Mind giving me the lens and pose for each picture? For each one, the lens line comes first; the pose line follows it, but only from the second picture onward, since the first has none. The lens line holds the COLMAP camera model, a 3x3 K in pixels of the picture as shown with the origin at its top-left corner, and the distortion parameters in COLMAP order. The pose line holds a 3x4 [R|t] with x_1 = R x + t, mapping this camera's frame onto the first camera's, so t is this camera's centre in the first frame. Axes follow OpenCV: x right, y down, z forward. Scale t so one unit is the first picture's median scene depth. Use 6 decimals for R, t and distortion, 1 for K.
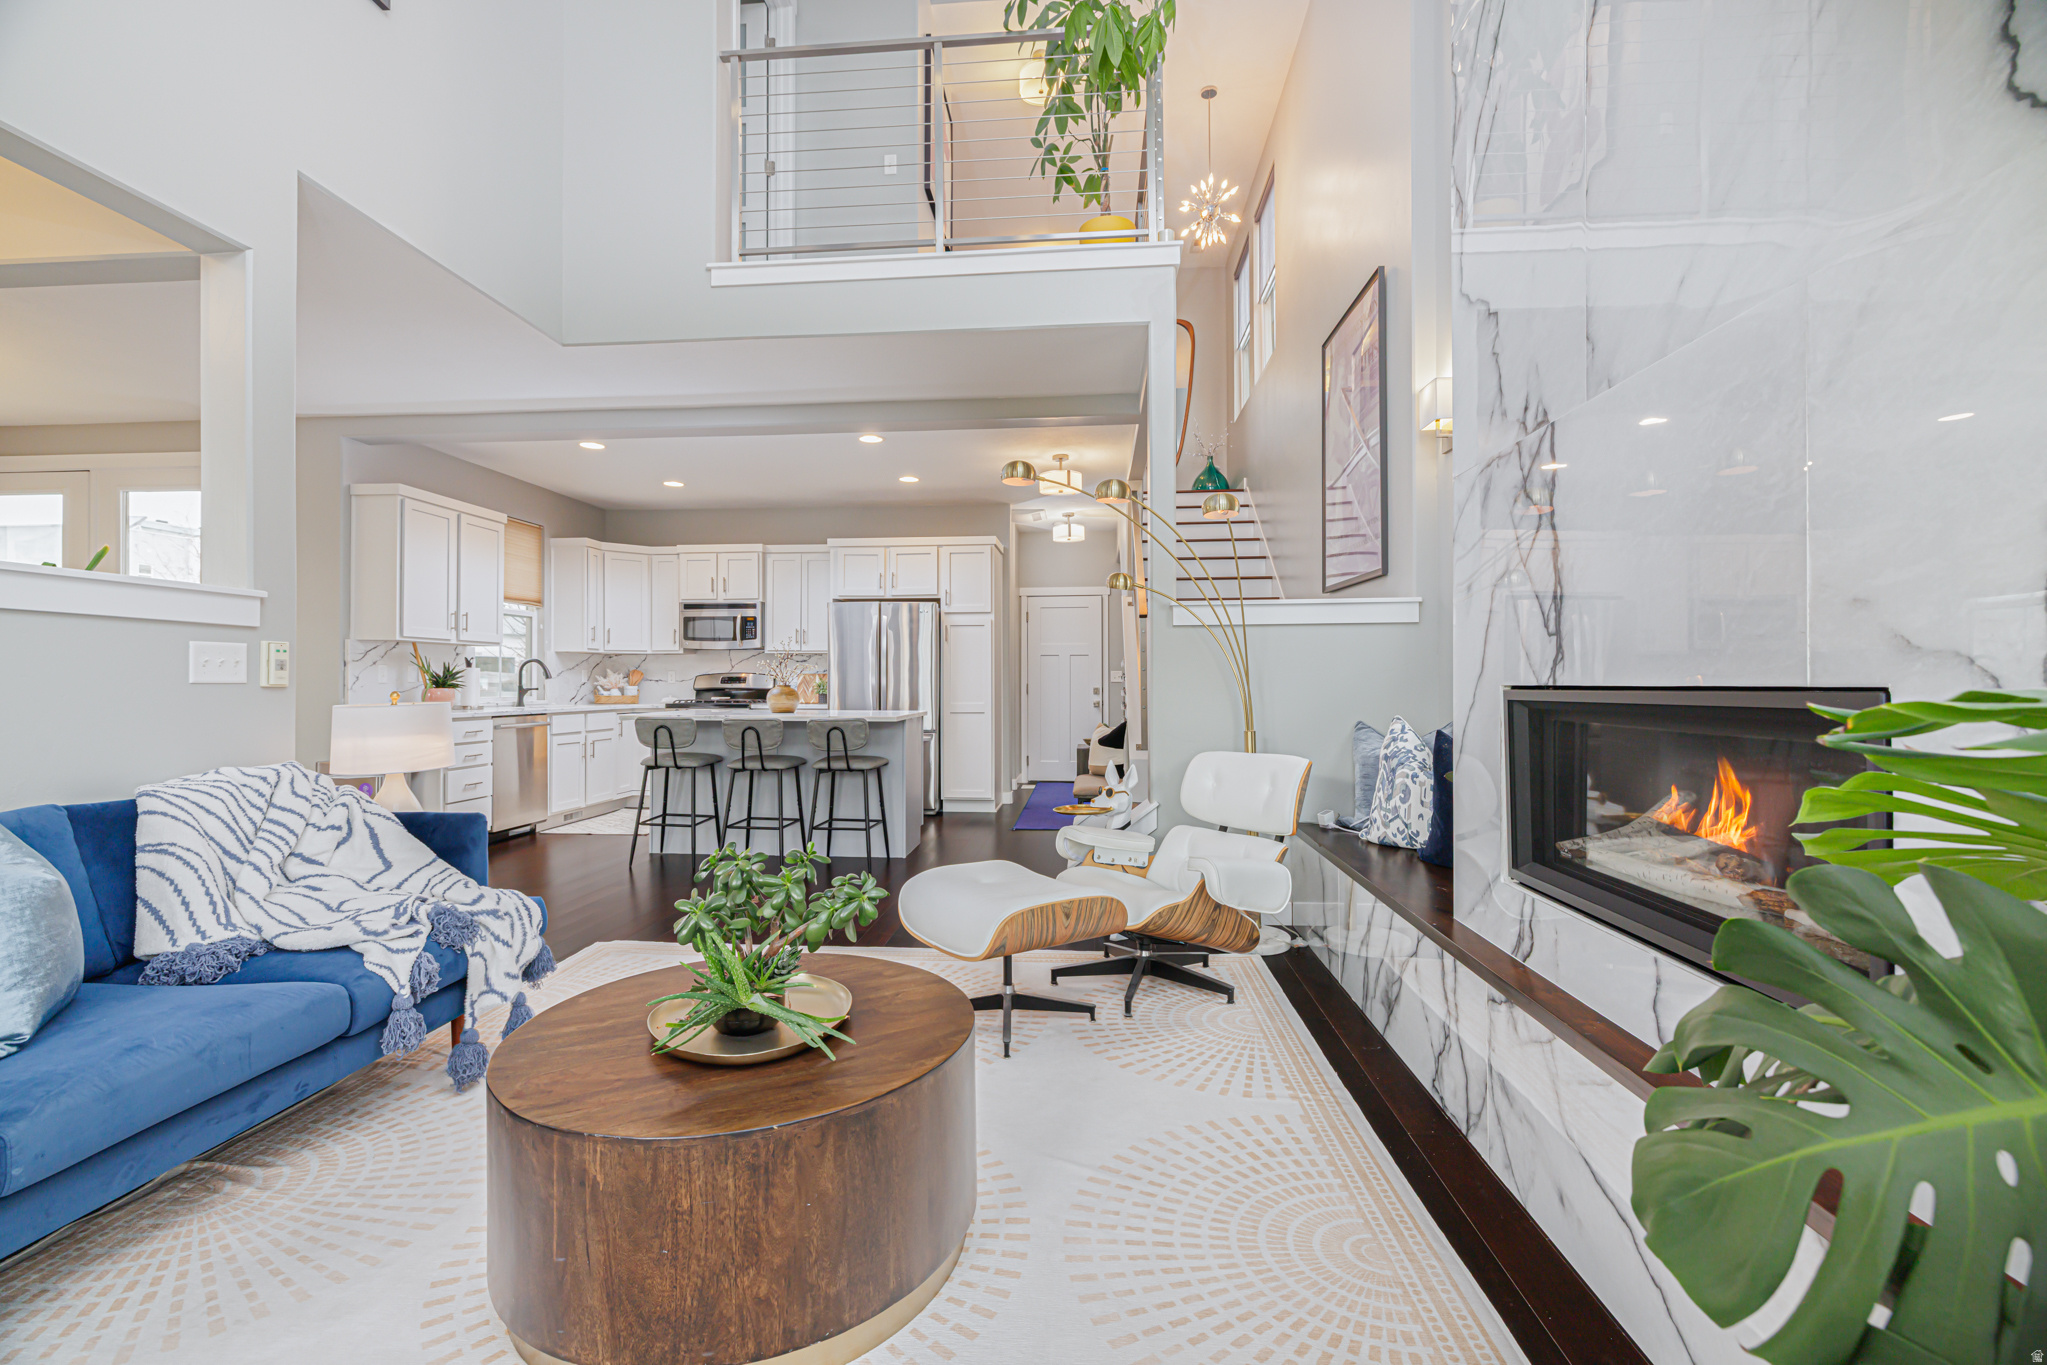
lens RADIAL K [[839.7, 0, 1011.1], [0, 839.7, 679.0], [0, 0, 1]] dist [0.001758, 0.000164]
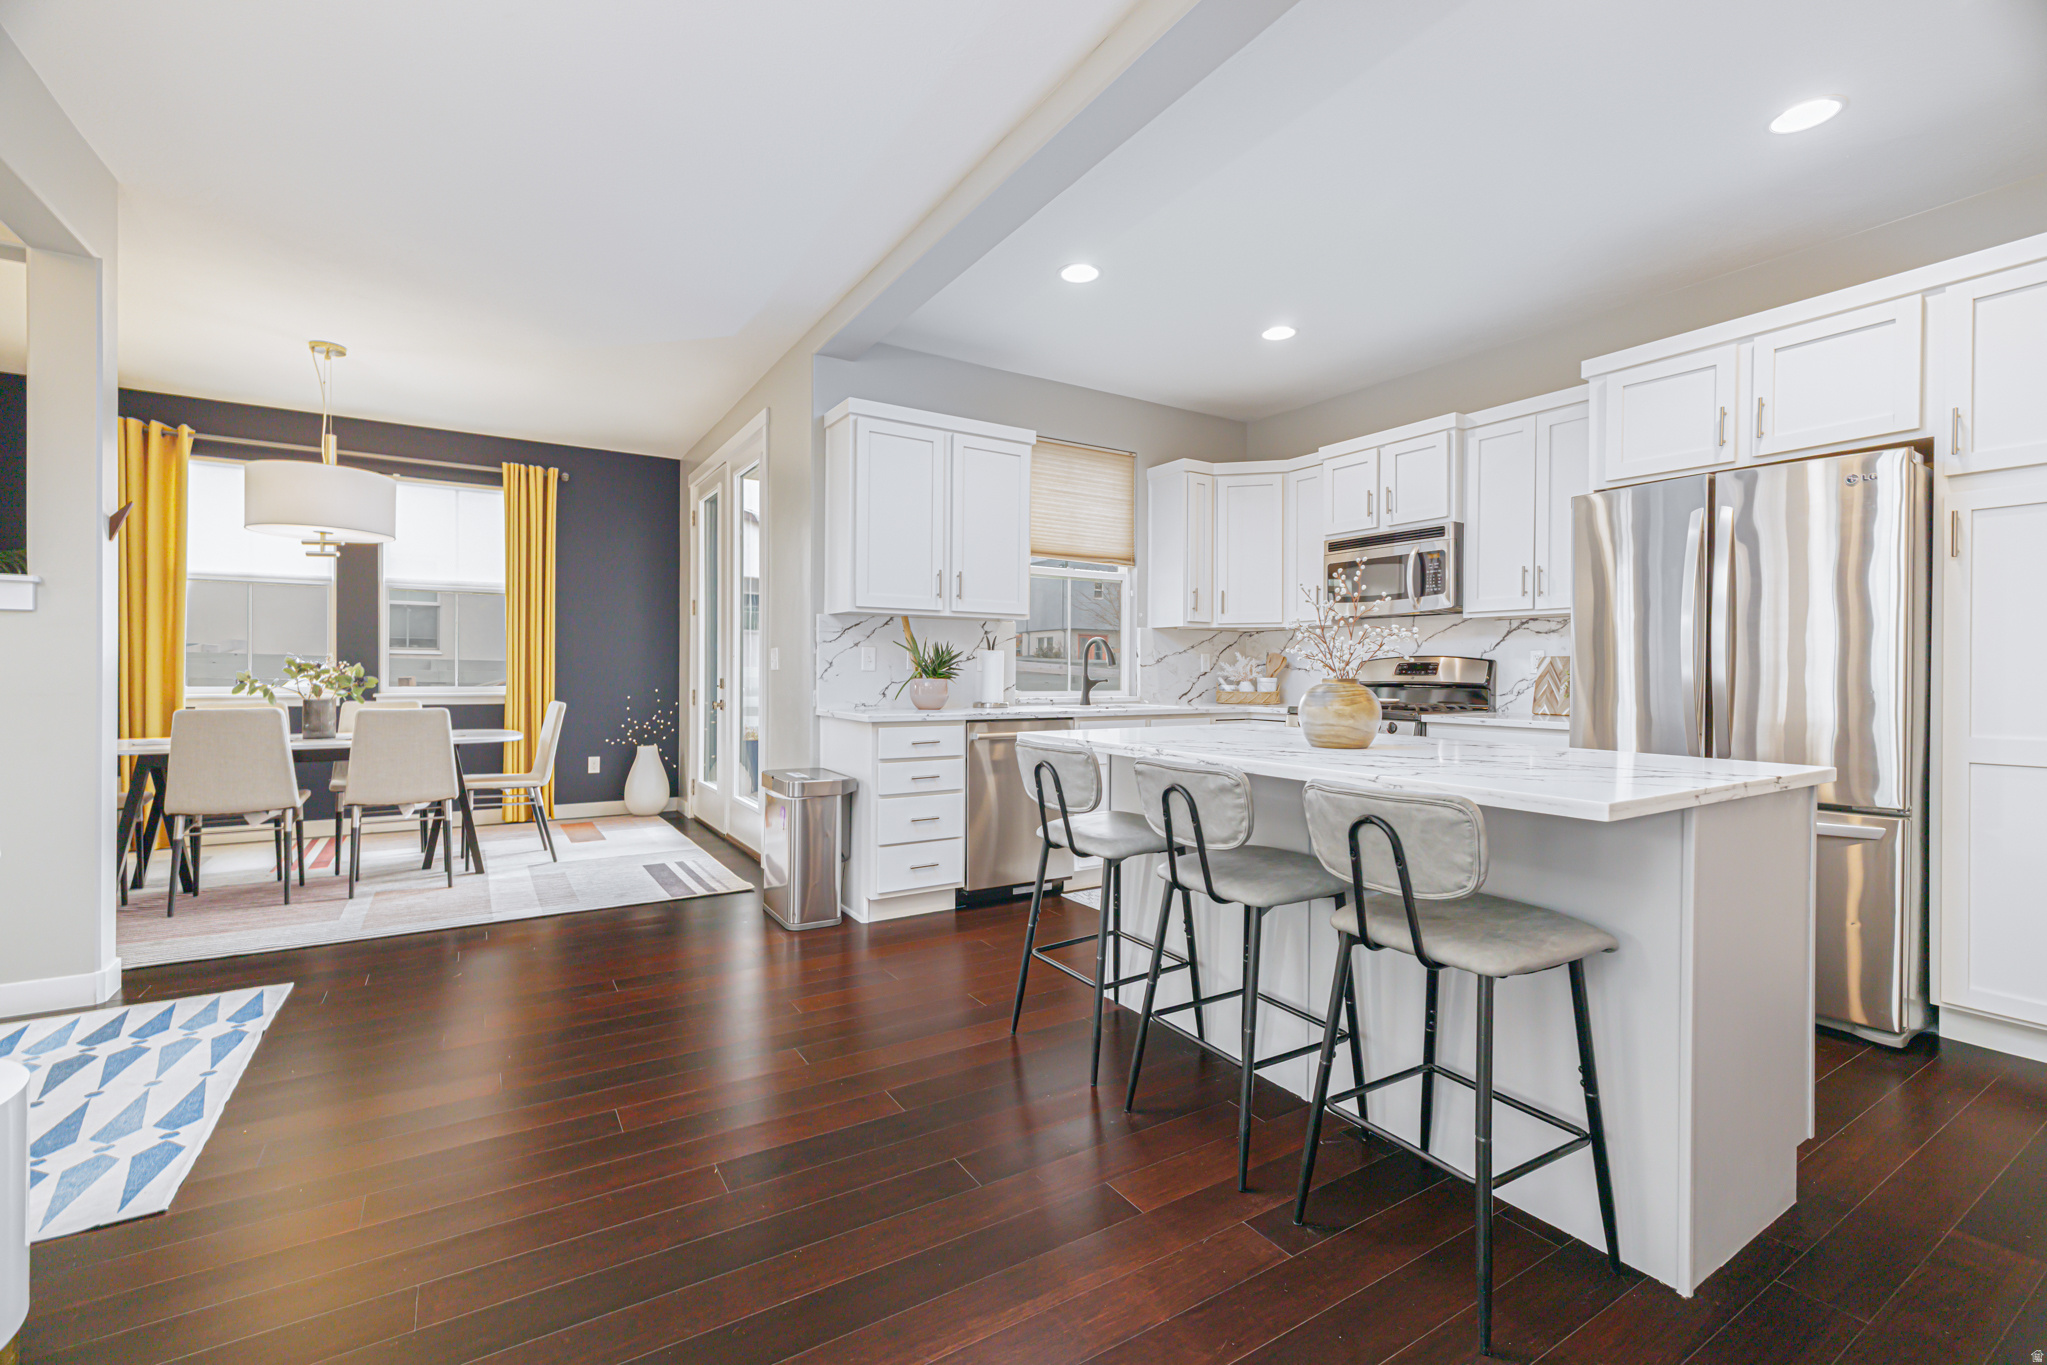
lens RADIAL K [[877.5, 0, 1019.6], [0, 877.5, 674.9], [0, 0, 1]] dist [0.003494, 0.000409]
pose [[0.603754, 0.008098, -0.797130, -0.020259], [-0.002787, 0.999964, 0.008047, 0.001462], [0.797166, -0.002637, 0.603754, 0.477872]]
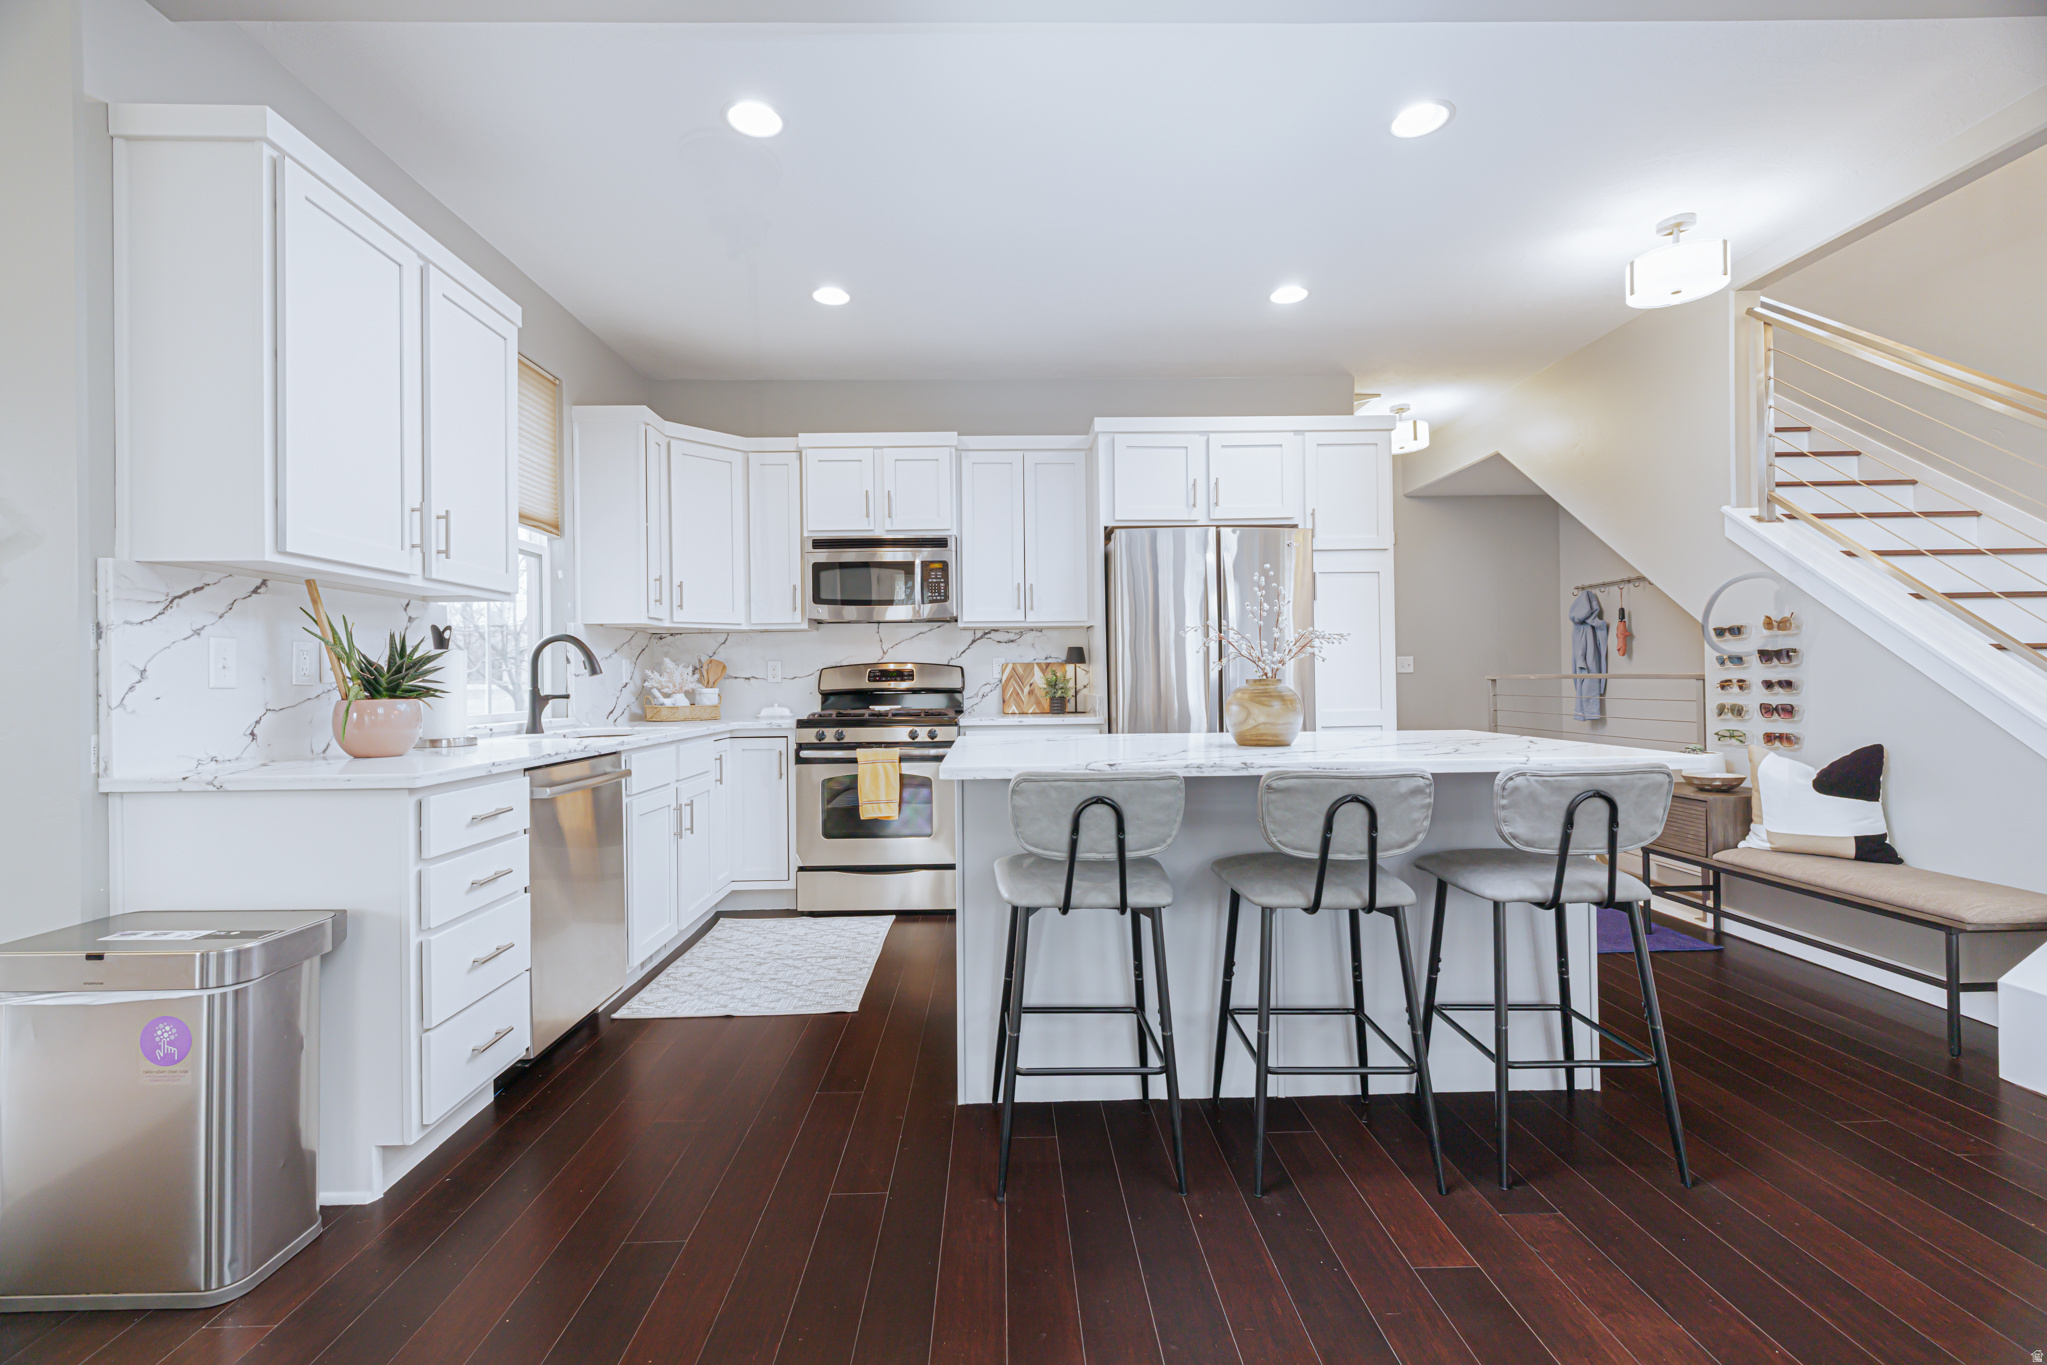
lens RADIAL K [[869.6, 0, 1033.9], [0, 869.6, 677.5], [0, 0, 1]] dist [-0.001350, -0.000007]
pose [[0.994350, -0.011563, 0.105524, -0.332079], [0.011445, 0.999933, 0.001716, 0.003181], [-0.105537, -0.000498, 0.994415, 0.446777]]
